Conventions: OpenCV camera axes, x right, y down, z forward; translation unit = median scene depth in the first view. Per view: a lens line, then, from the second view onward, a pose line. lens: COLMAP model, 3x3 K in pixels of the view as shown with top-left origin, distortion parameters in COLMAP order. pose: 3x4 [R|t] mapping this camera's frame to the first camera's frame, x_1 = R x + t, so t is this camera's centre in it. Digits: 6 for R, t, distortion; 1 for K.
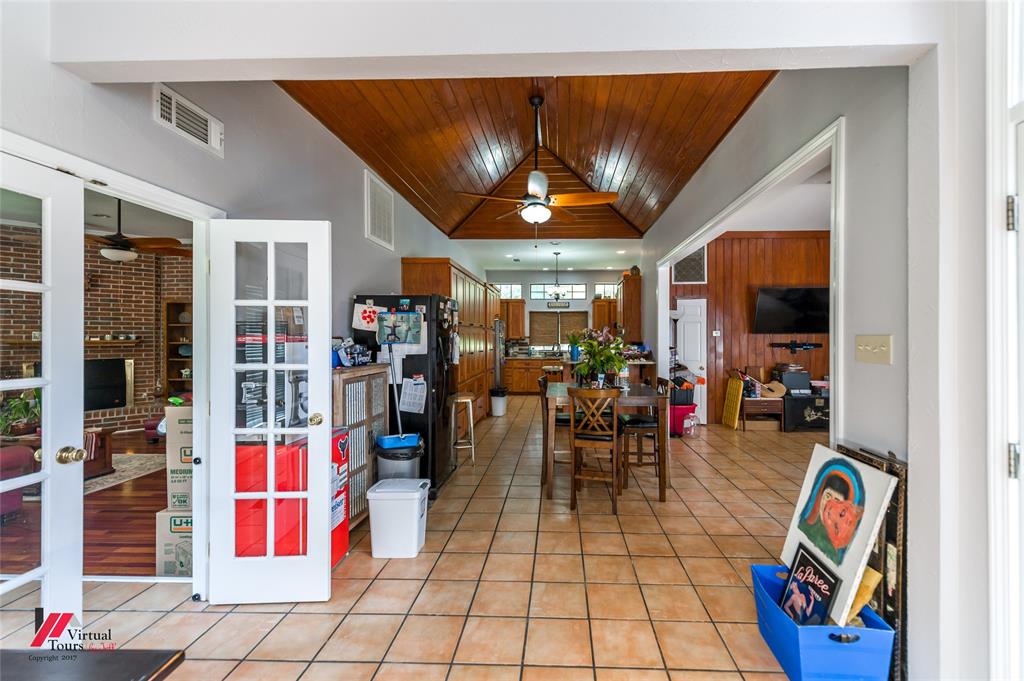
lens RADIAL K [[407.5, 0, 539.0], [0, 407.5, 340.9], [0, 0, 1]] dist [0.014733, -0.004487]
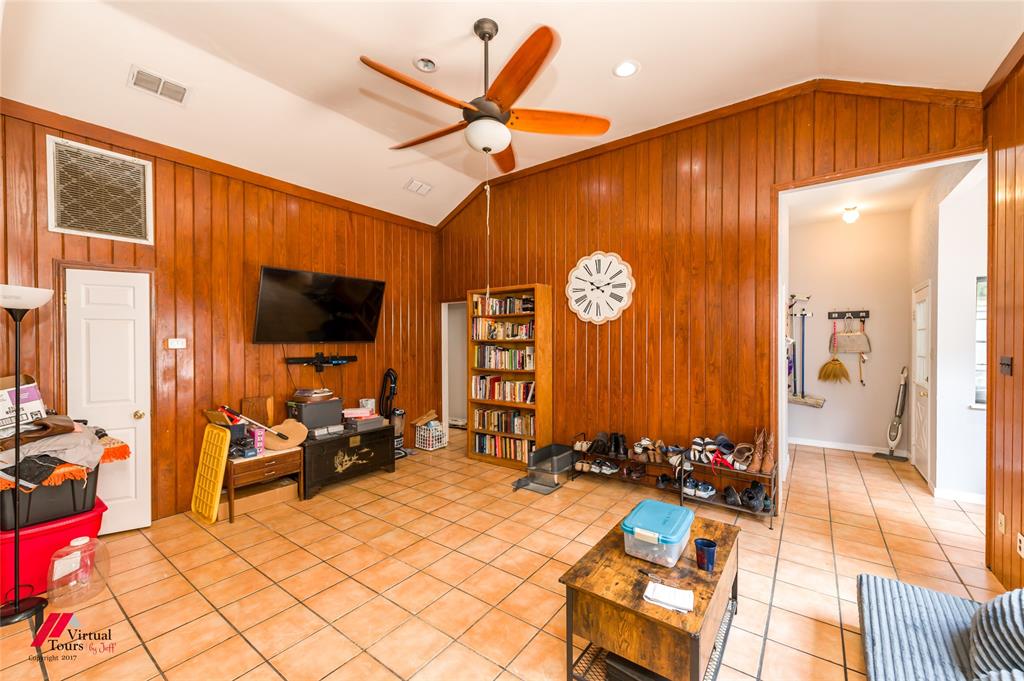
lens RADIAL K [[407.5, 0, 527.7], [0, 407.5, 346.2], [0, 0, 1]] dist [0.014733, -0.004487]
pose [[0.540222, -0.013655, 0.841412, 0.234017], [0.011447, 0.999895, 0.008878, -0.014192], [-0.841444, 0.004836, 0.540322, 0.337264]]
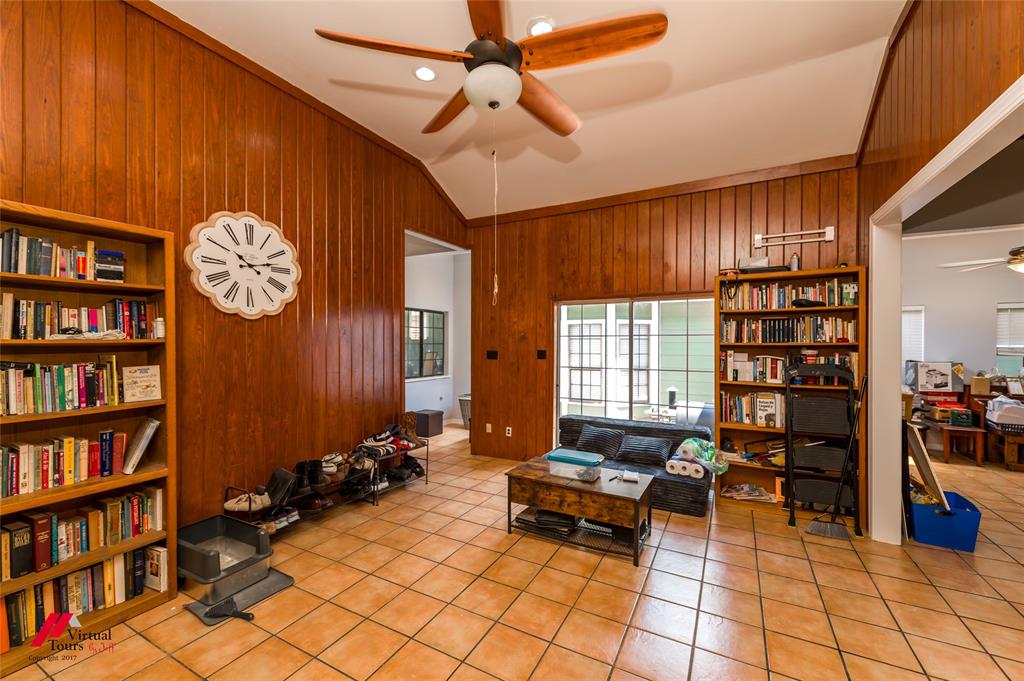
lens RADIAL K [[407.5, 0, 486.8], [0, 407.5, 345.1], [0, 0, 1]] dist [0.014733, -0.004487]
pose [[-0.883719, -0.007247, 0.467961, 0.413465], [-0.000173, 0.999885, 0.015158, -0.020562], [-0.468017, 0.013314, -0.883619, 0.899338]]
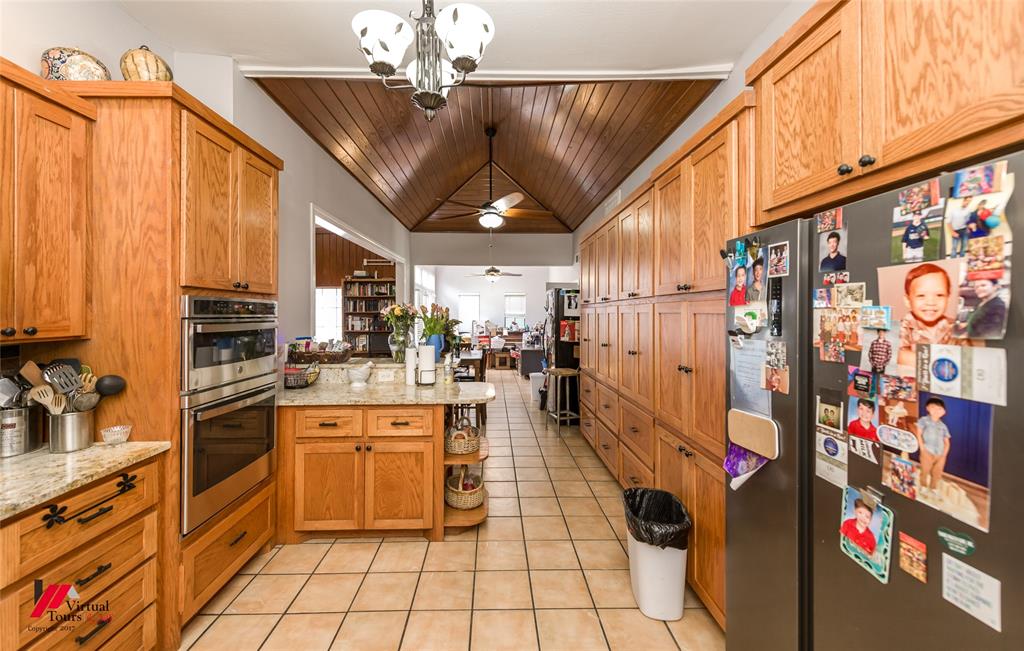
lens RADIAL K [[417.3, 0, 500.7], [0, 417.3, 306.0], [0, 0, 1]] dist [-0.005846, -0.000836]
pose [[-0.998417, -0.003133, -0.056156, 0.030542], [-0.002615, 0.999953, -0.009298, -0.021422], [0.056183, -0.009136, -0.998379, 1.434390]]
